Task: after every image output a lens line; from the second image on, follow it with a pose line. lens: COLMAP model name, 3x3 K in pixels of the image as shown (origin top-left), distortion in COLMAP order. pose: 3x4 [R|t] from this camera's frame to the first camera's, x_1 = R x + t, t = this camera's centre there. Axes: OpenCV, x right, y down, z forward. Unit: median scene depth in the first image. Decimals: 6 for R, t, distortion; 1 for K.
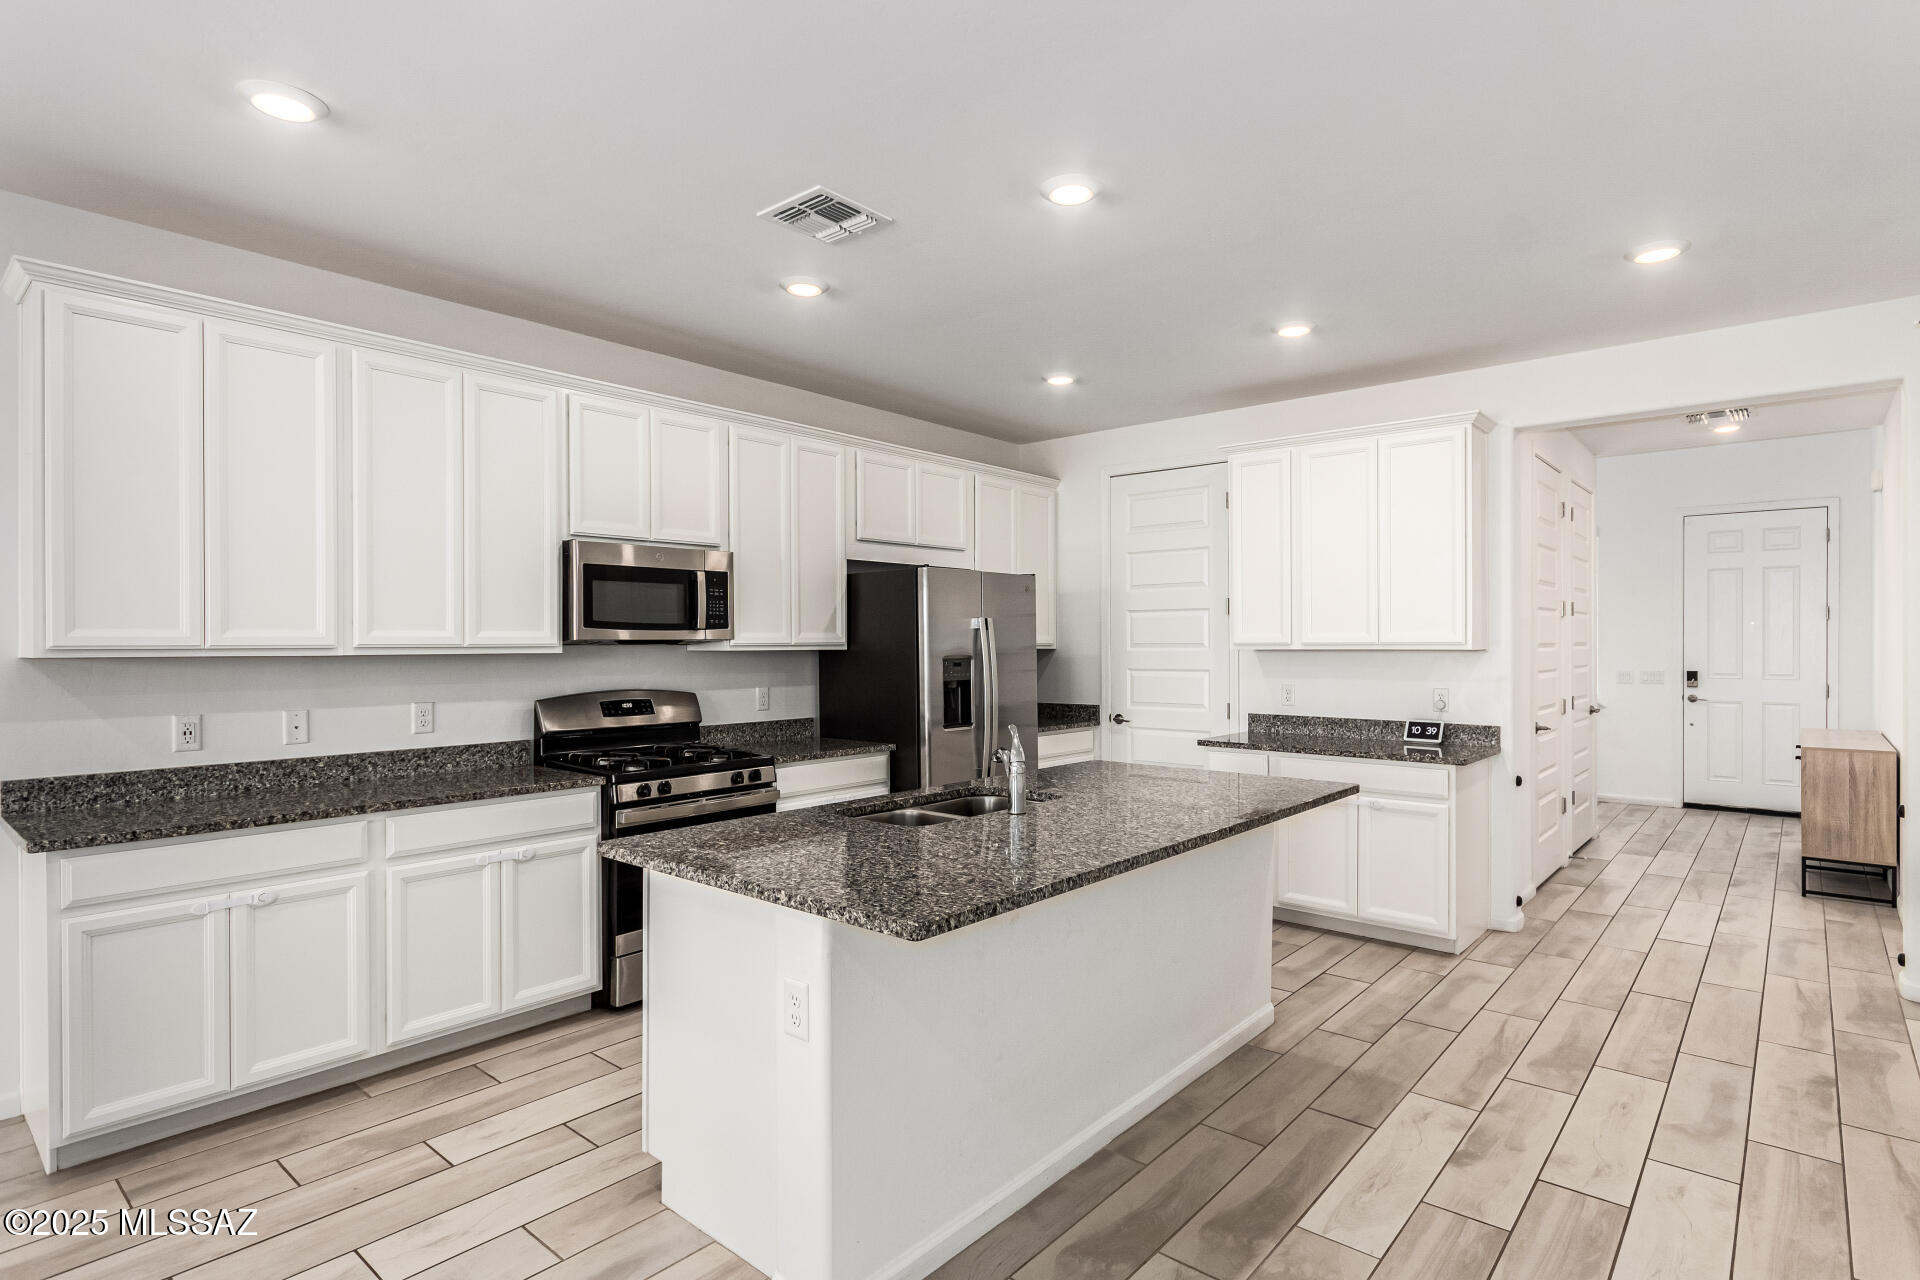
lens RADIAL K [[967.3, 0, 947.8], [0, 967.3, 657.0], [0, 0, 1]] dist [-0.001584, -0.001170]
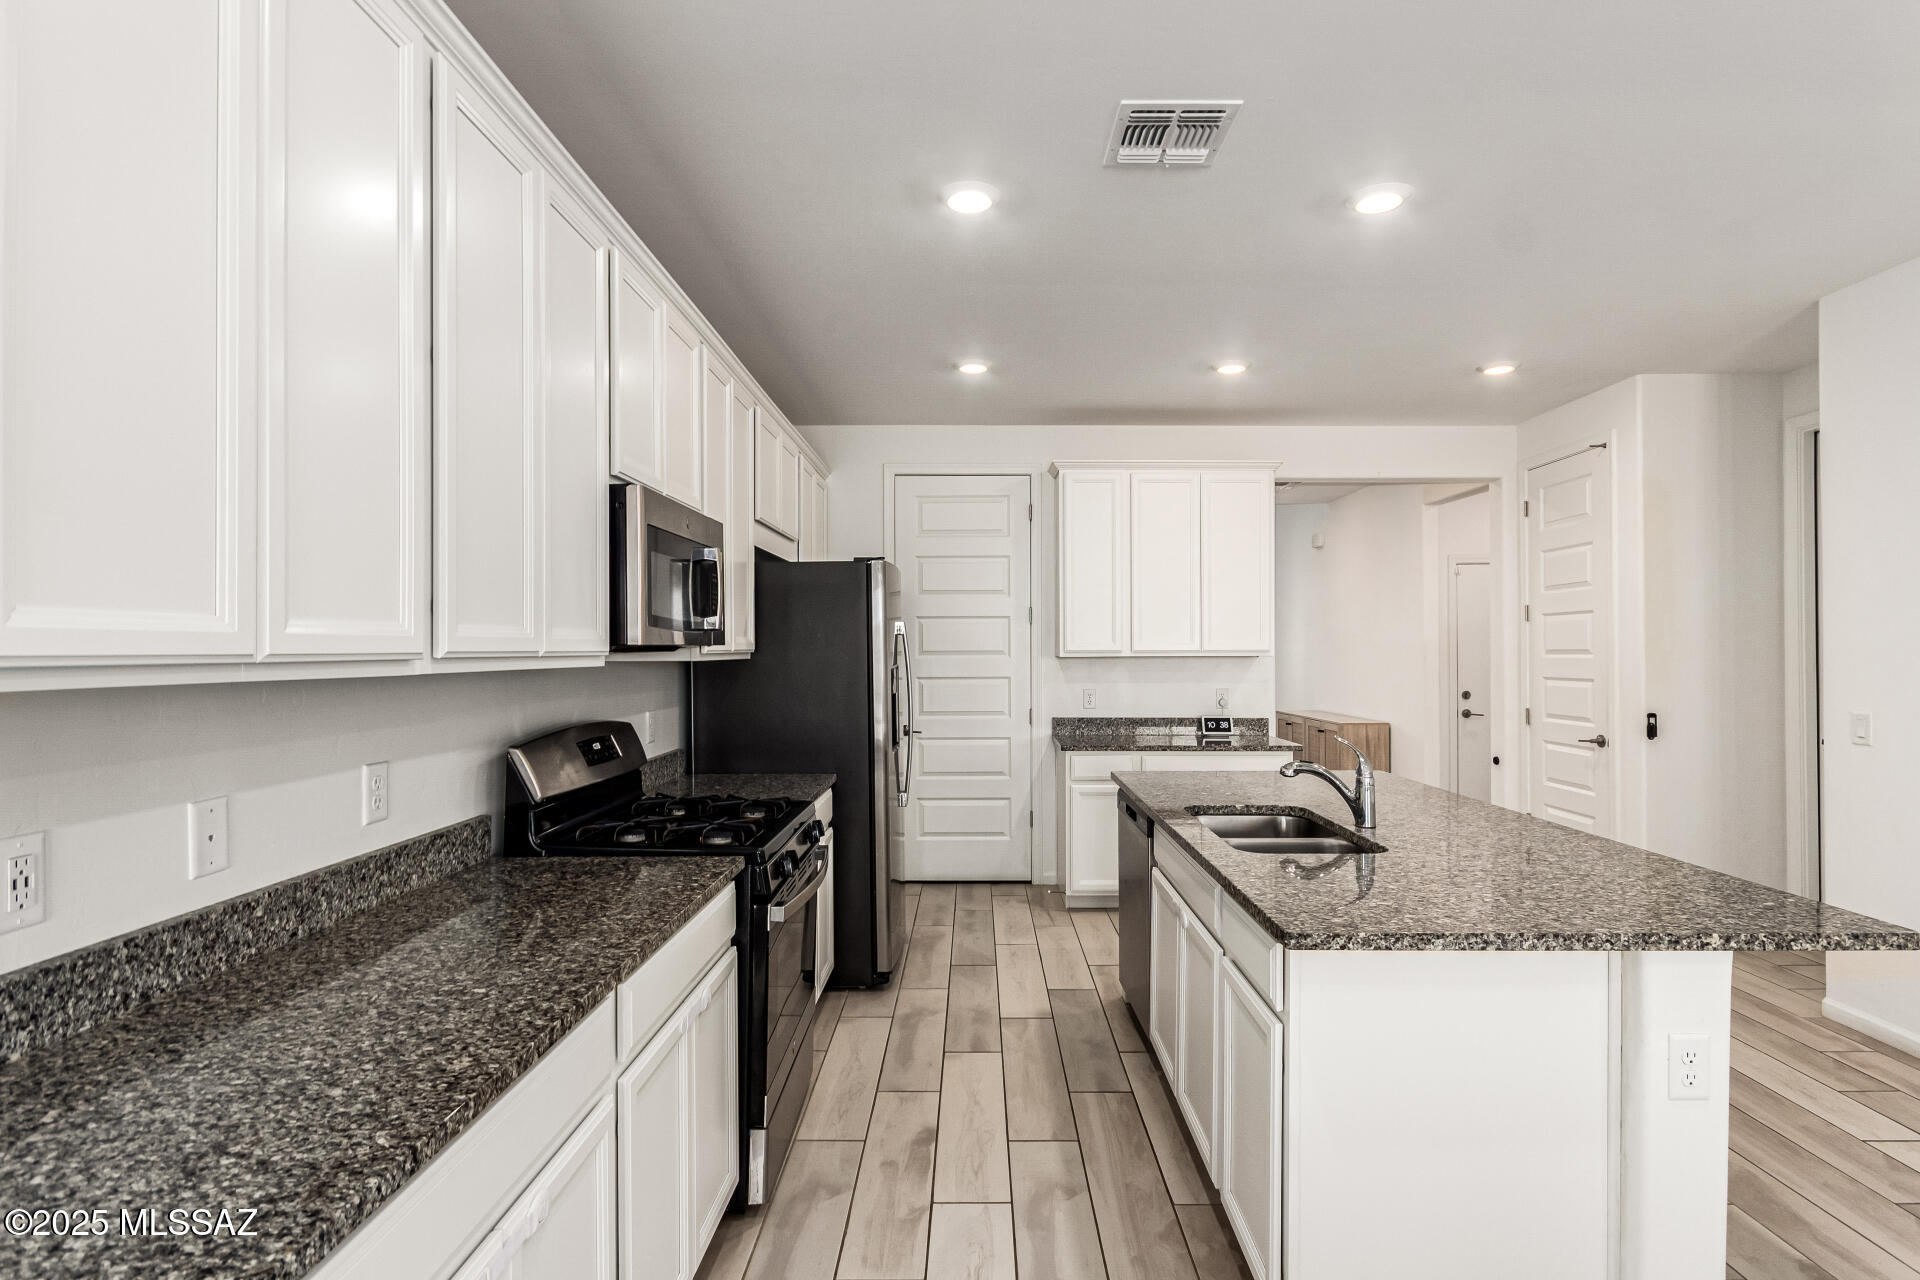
lens RADIAL K [[967.3, 0, 951.5], [0, 967.3, 643.2], [0, 0, 1]] dist [-0.001584, -0.001170]
pose [[0.761843, 0.004805, 0.647744, -0.650779], [0.009334, 0.999787, -0.018395, -0.005800], [-0.647695, 0.020060, 0.761636, 0.399494]]
